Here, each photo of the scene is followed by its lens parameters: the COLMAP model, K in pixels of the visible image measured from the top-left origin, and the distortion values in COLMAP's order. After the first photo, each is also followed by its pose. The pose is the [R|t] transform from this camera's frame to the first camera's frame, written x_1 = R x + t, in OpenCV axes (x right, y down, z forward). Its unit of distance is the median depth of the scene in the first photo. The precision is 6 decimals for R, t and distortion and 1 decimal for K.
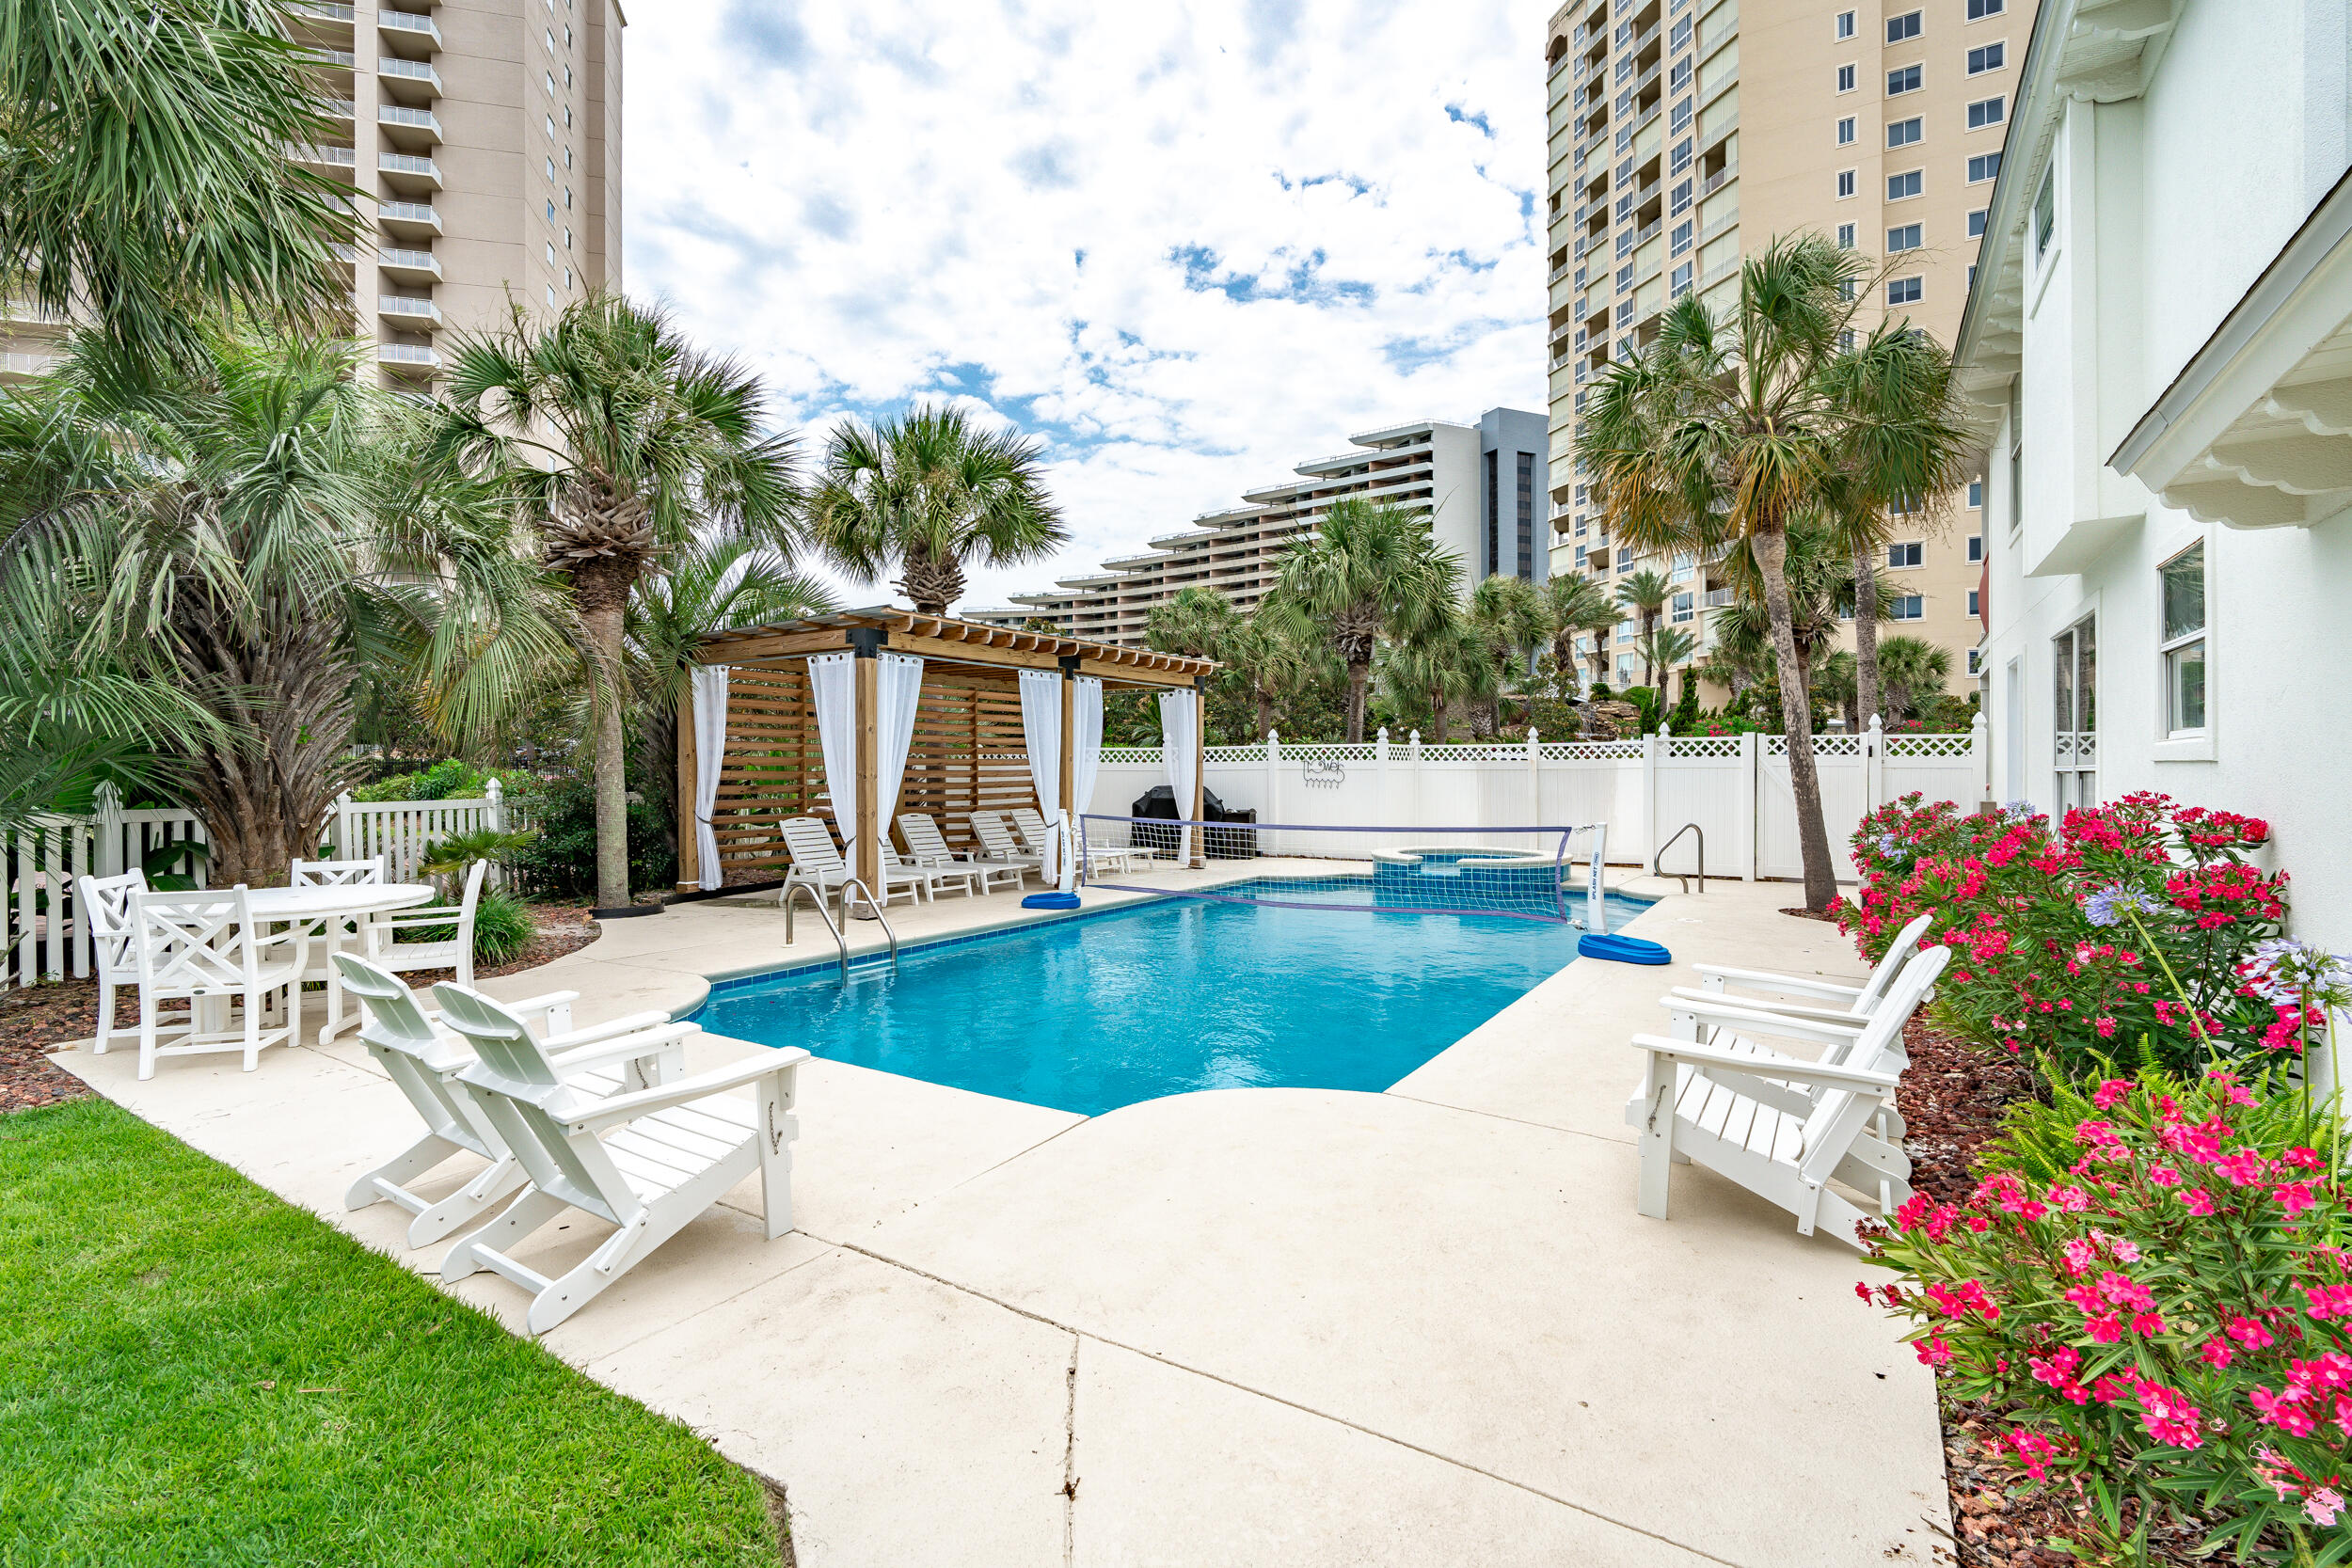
lens RADIAL K [[1063.8, 0, 1176.0], [0, 1063.8, 784.0], [0, 0, 1]] dist [-0.003846, -0.000400]
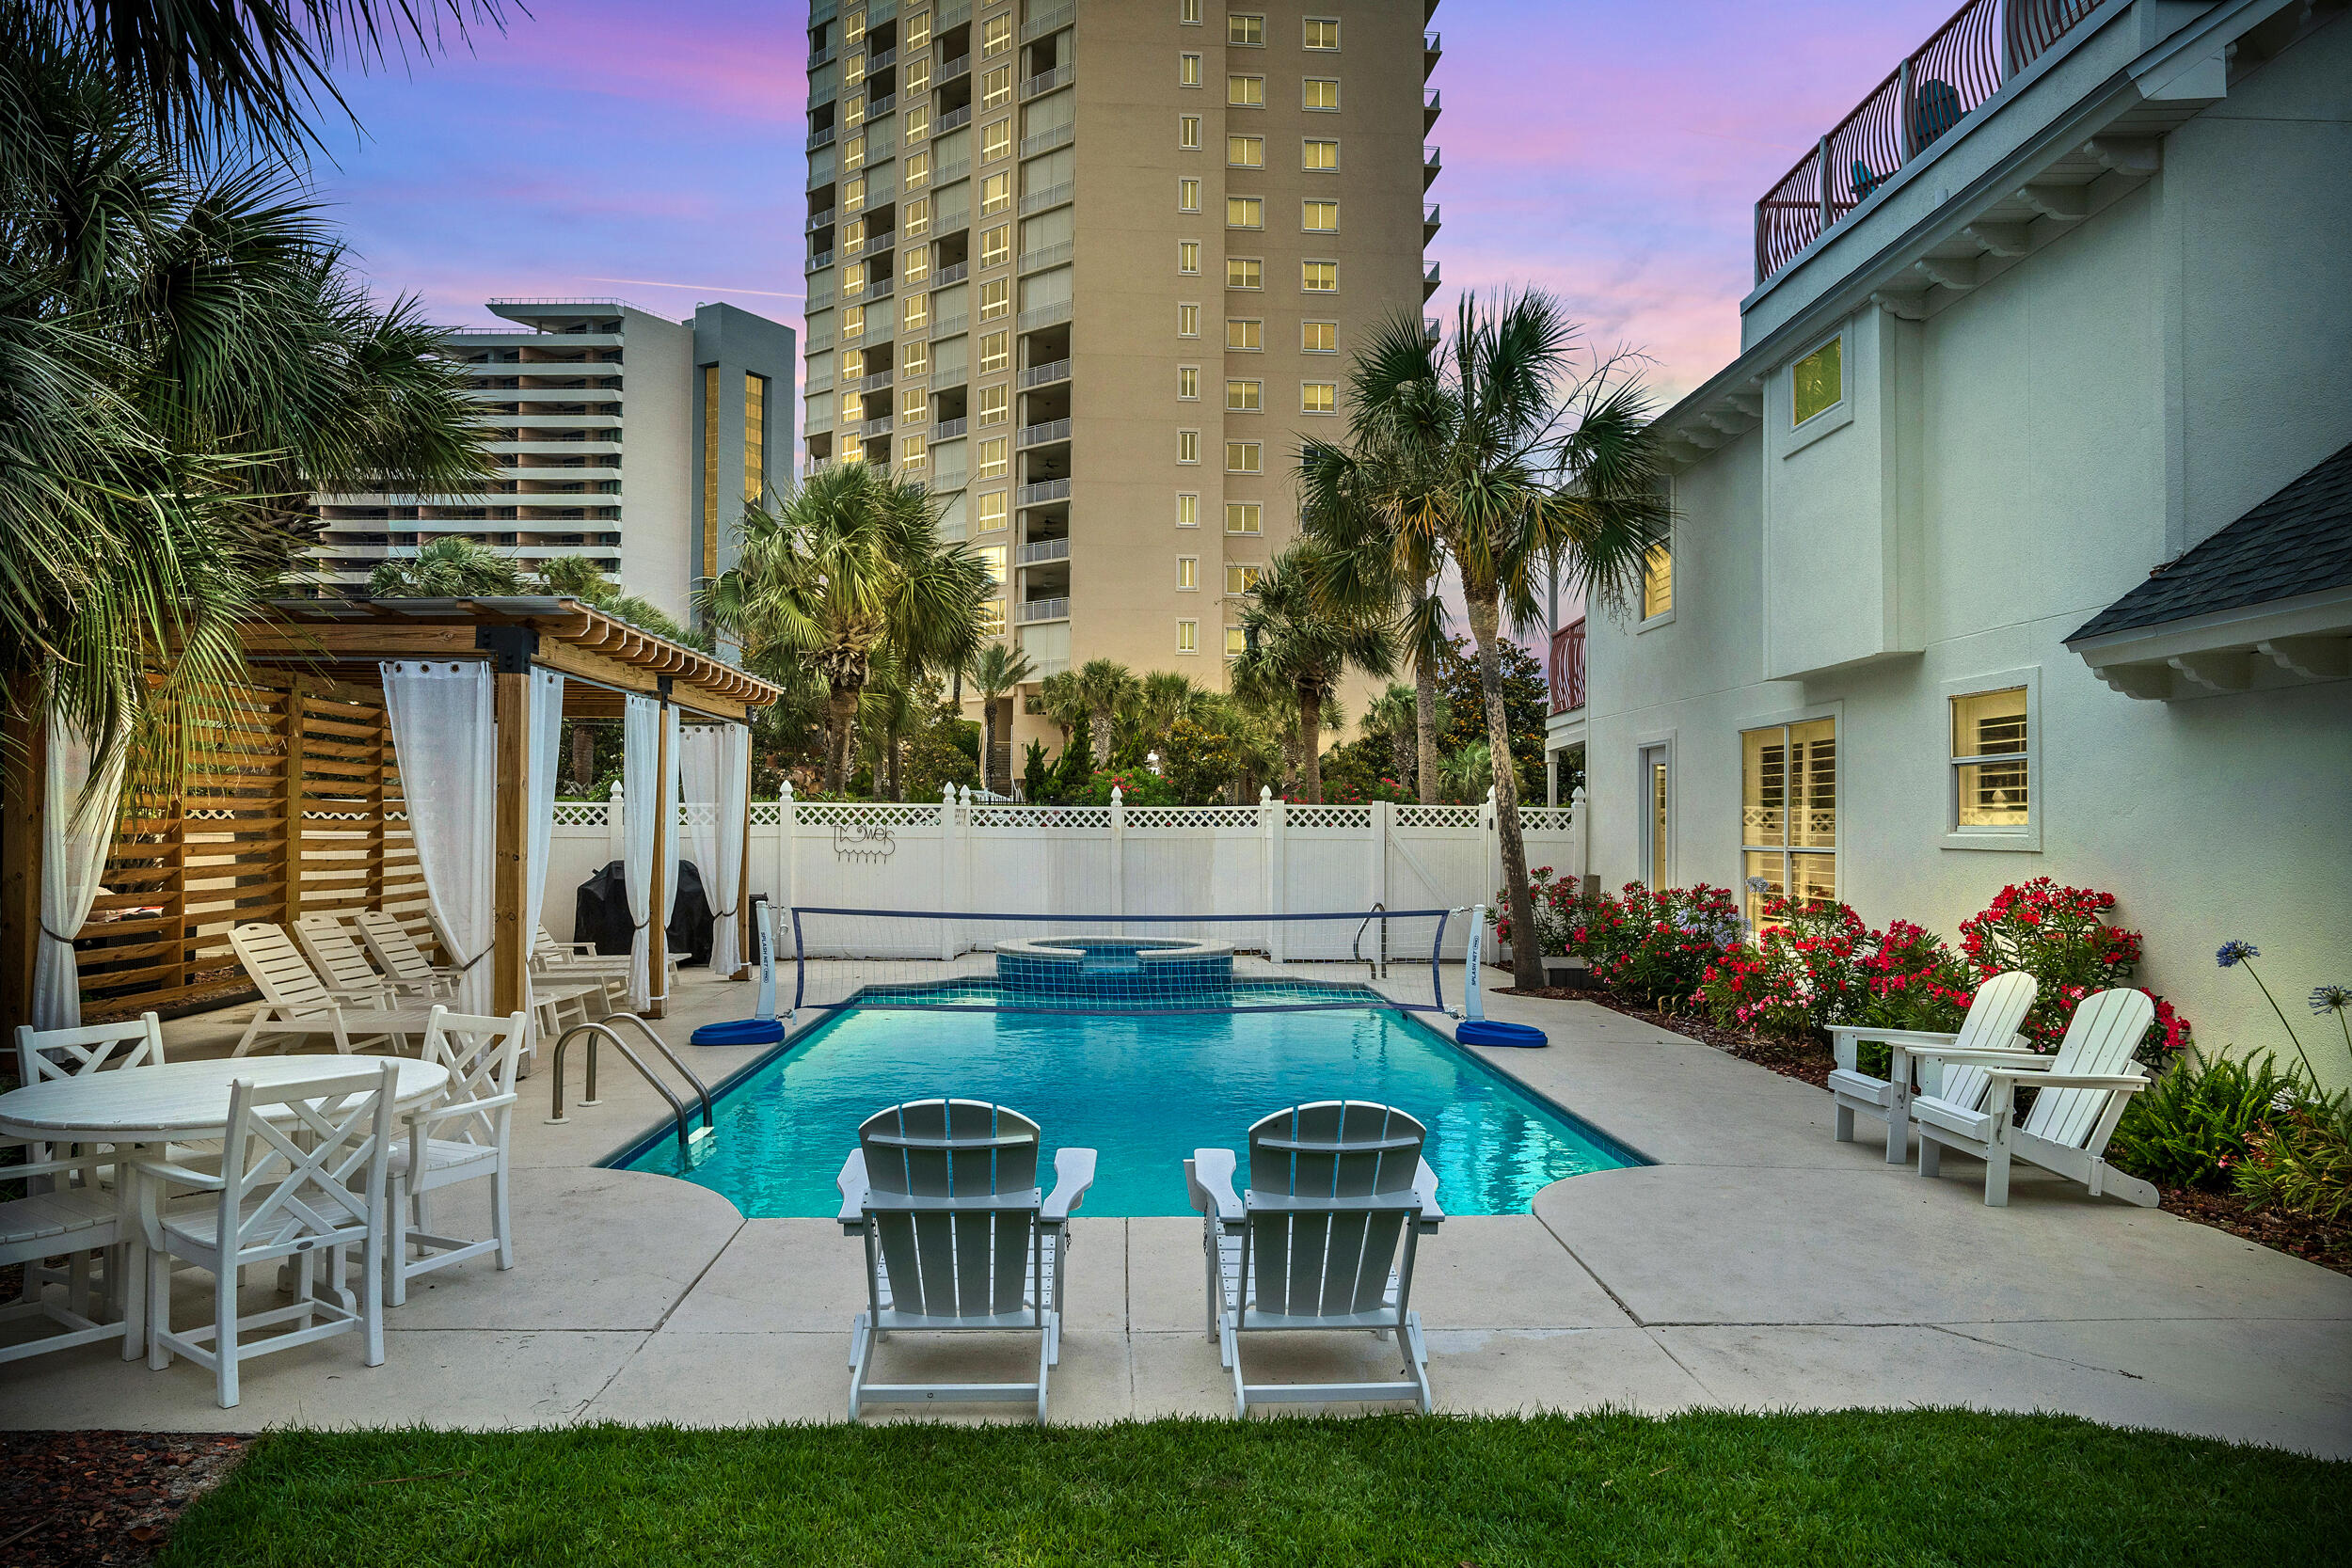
lens RADIAL K [[1567.3, 0, 1166.3], [0, 1567.3, 826.8], [0, 0, 1]] dist [-0.000534, -0.000673]
pose [[0.819064, 0.006239, 0.573668, -0.295514], [-0.000057, 0.999942, -0.010794, -0.008866], [-0.573702, 0.008808, 0.819017, -0.002730]]
